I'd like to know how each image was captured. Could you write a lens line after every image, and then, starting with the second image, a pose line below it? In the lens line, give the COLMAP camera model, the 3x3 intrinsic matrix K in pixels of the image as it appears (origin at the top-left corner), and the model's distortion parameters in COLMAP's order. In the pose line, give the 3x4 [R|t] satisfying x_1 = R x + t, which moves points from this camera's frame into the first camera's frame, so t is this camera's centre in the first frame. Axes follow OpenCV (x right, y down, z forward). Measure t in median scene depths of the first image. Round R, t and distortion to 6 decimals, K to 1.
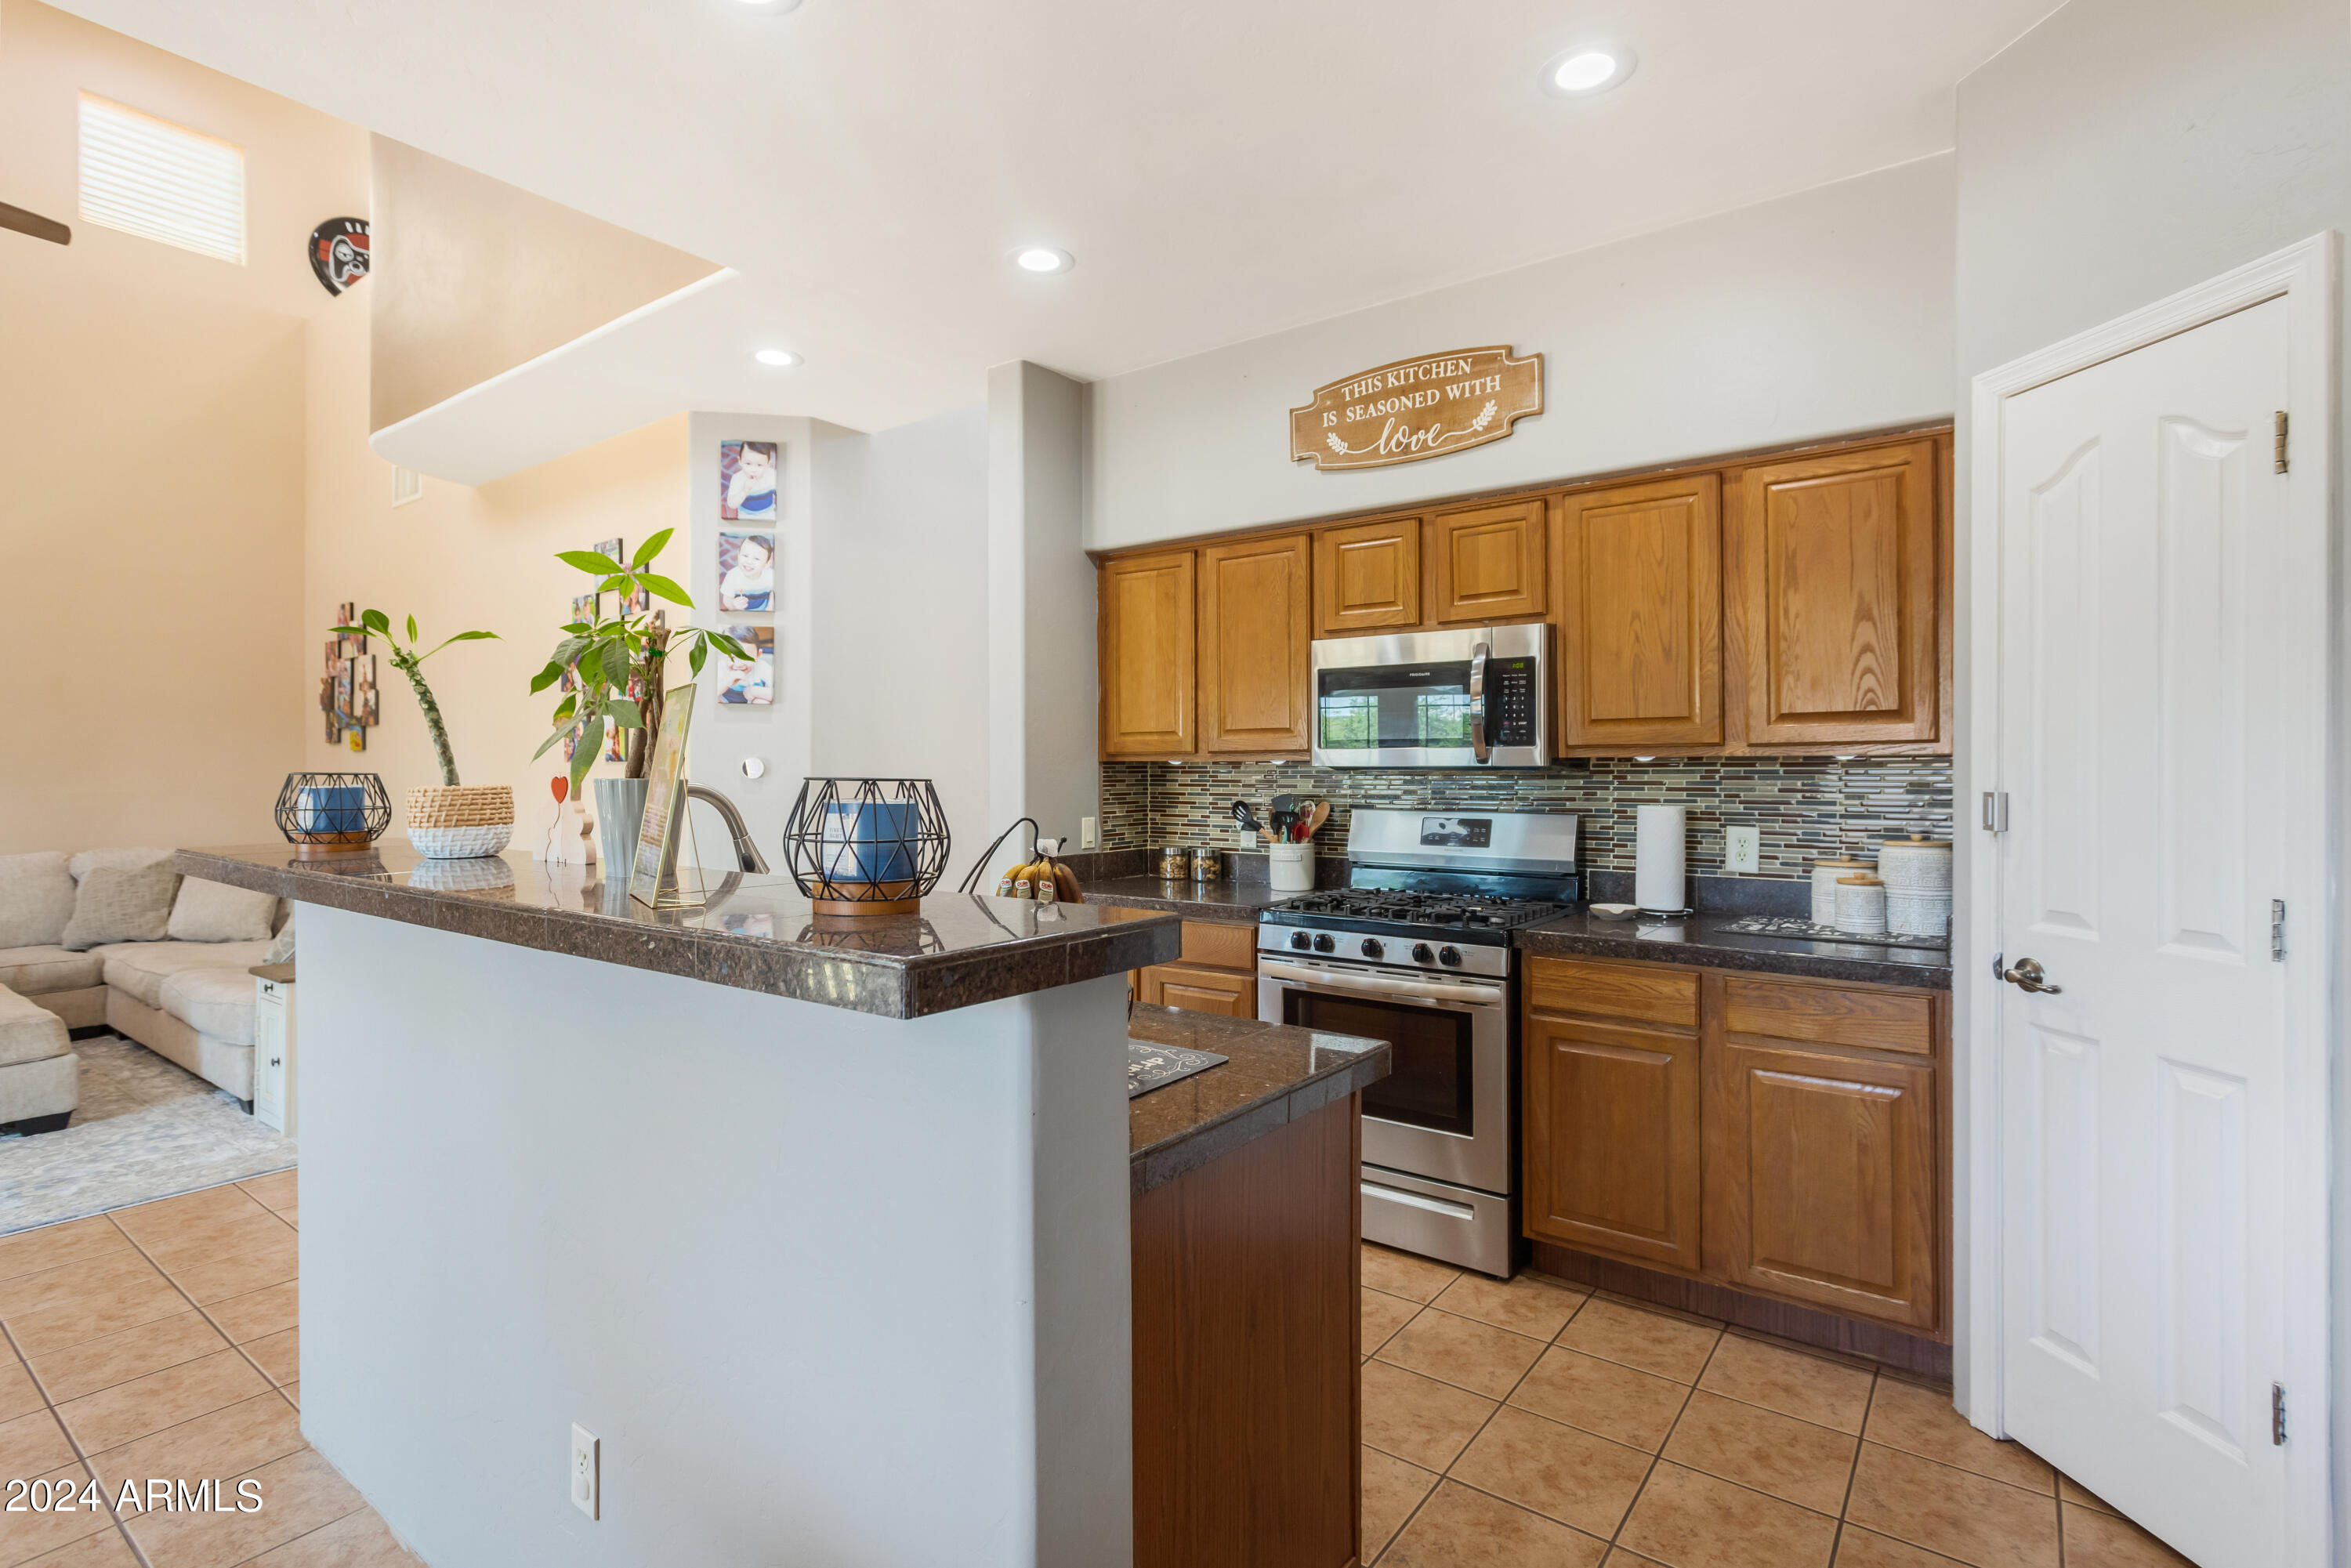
lens RADIAL K [[1139.4, 0, 1168.4], [0, 1139.4, 767.6], [0, 0, 1]] dist [-0.000957, -0.000375]
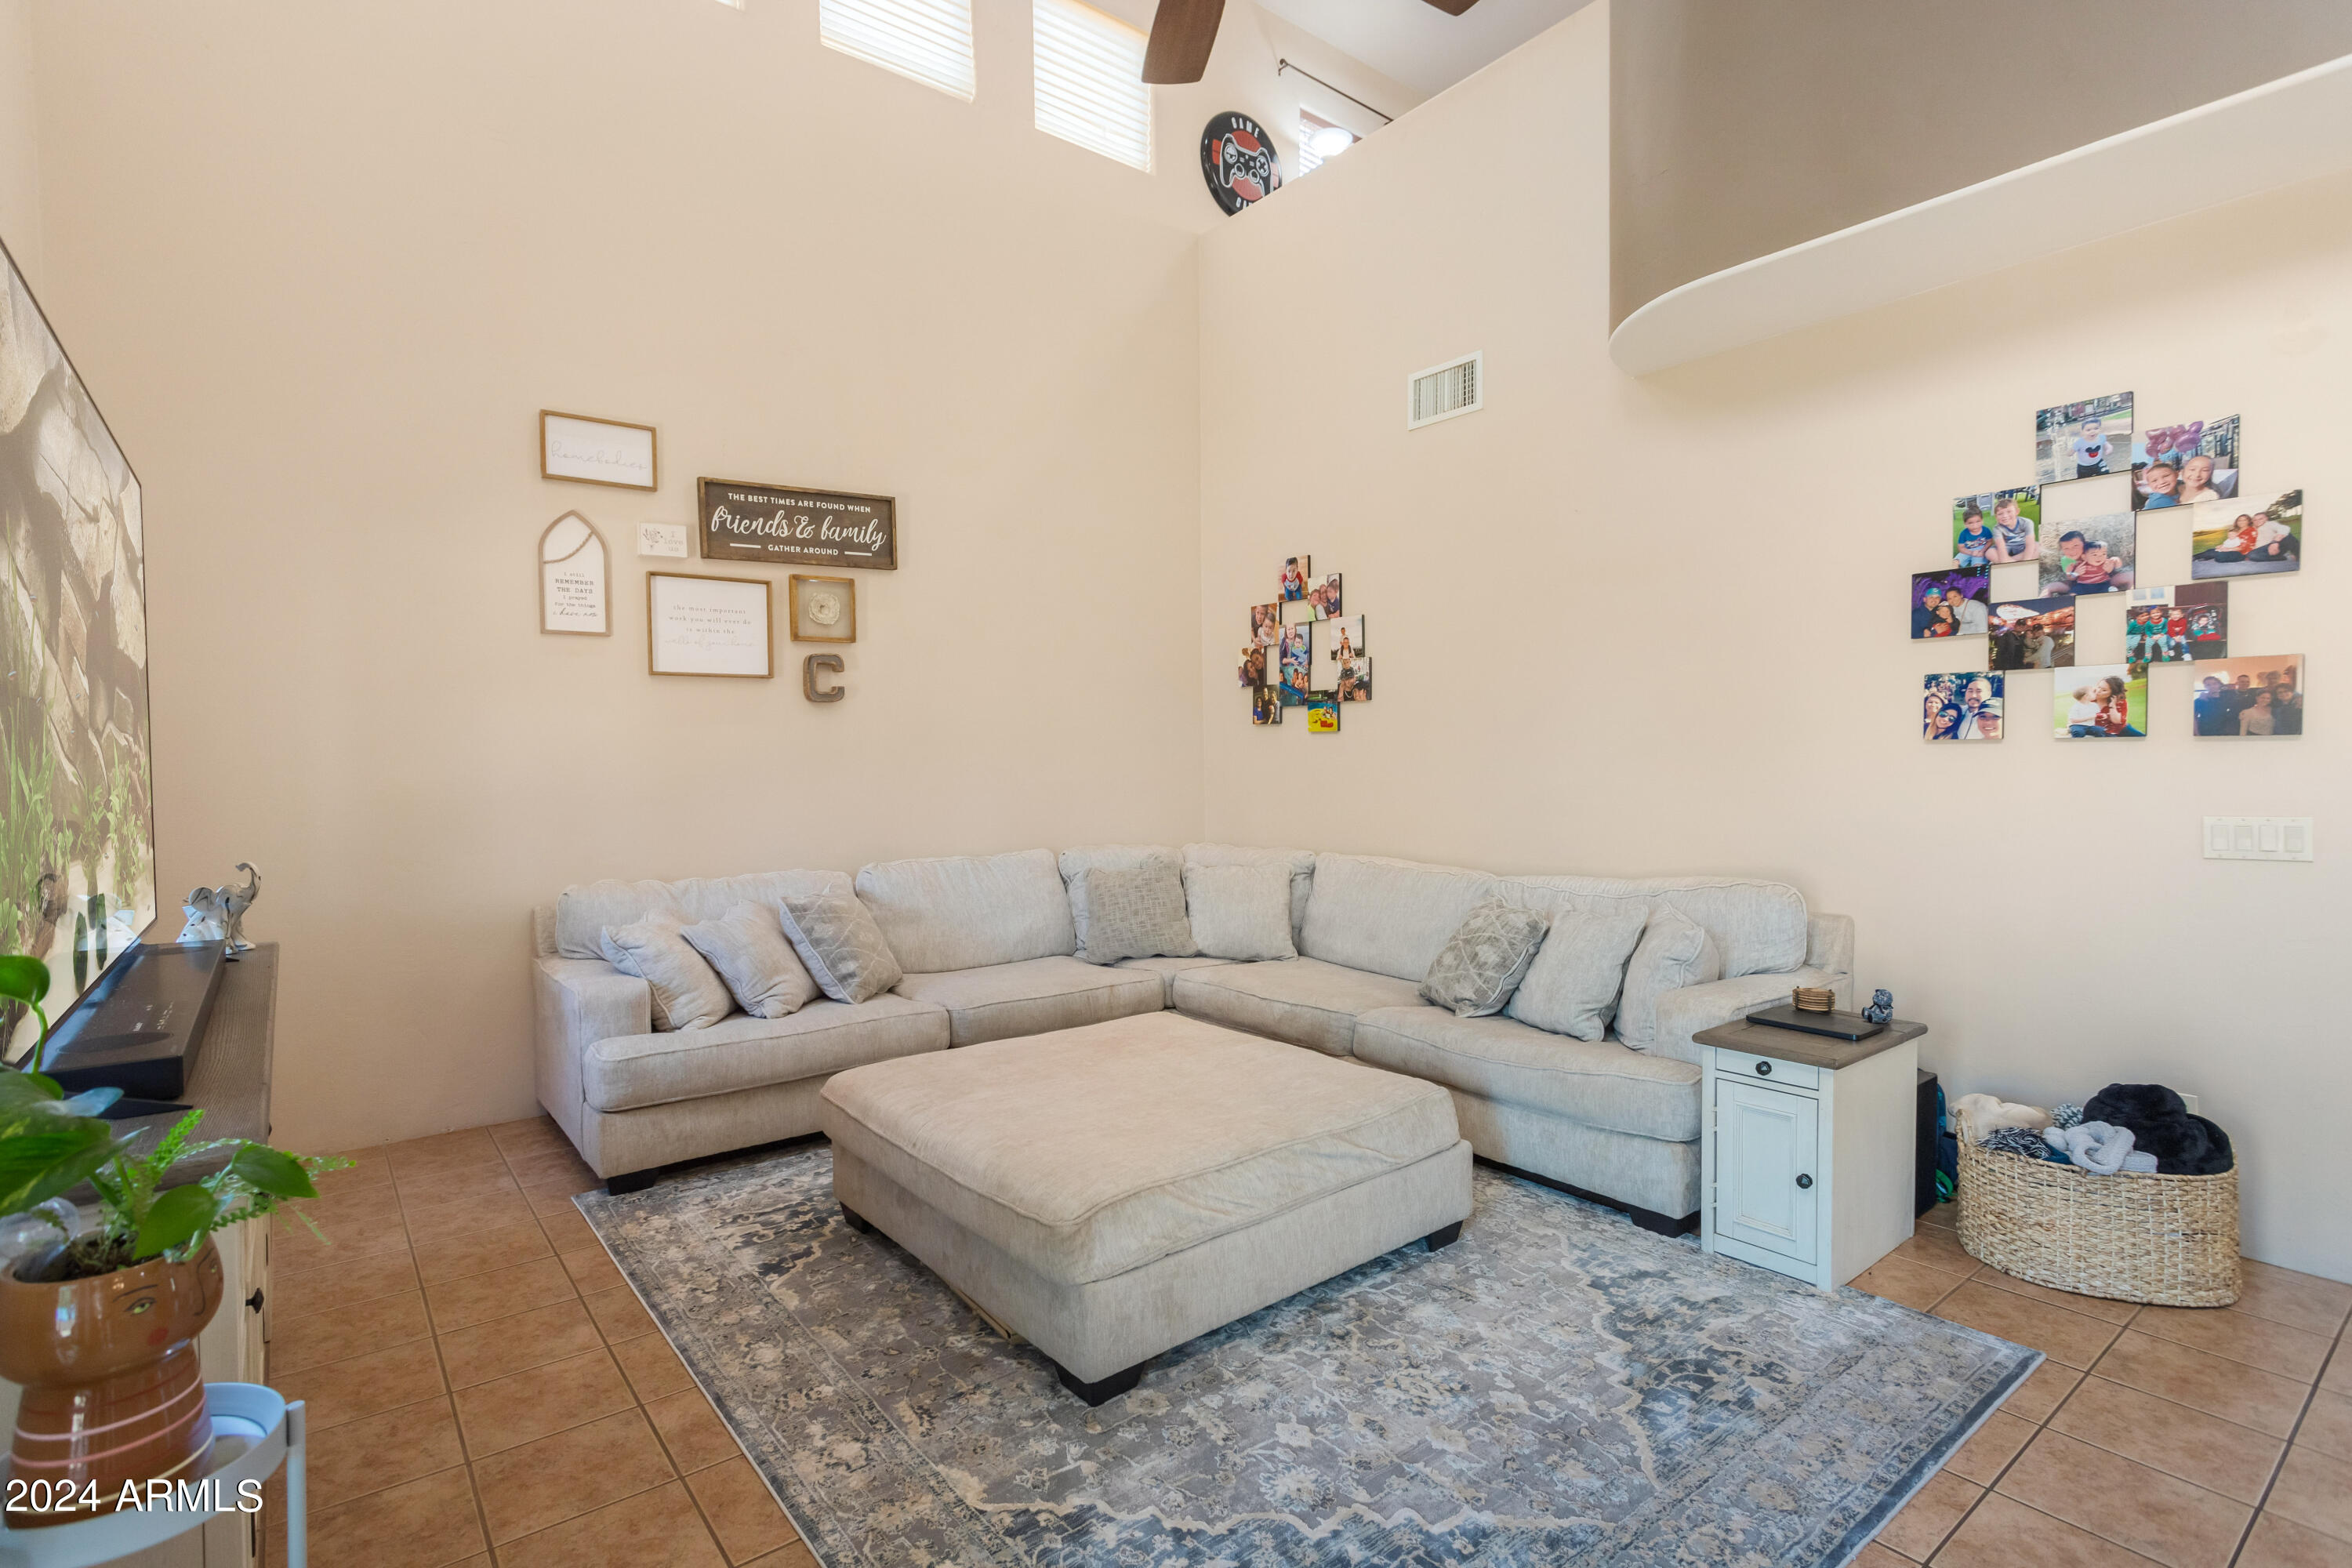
lens RADIAL K [[1139.9, 0, 1180.1], [0, 1139.9, 782.6], [0, 0, 1]] dist [-0.000957, -0.000375]
pose [[0.970919, 0.006287, -0.239327, -0.614829], [-0.001446, 0.999791, 0.020398, 0.005332], [0.239405, -0.019458, 0.970725, 0.162902]]
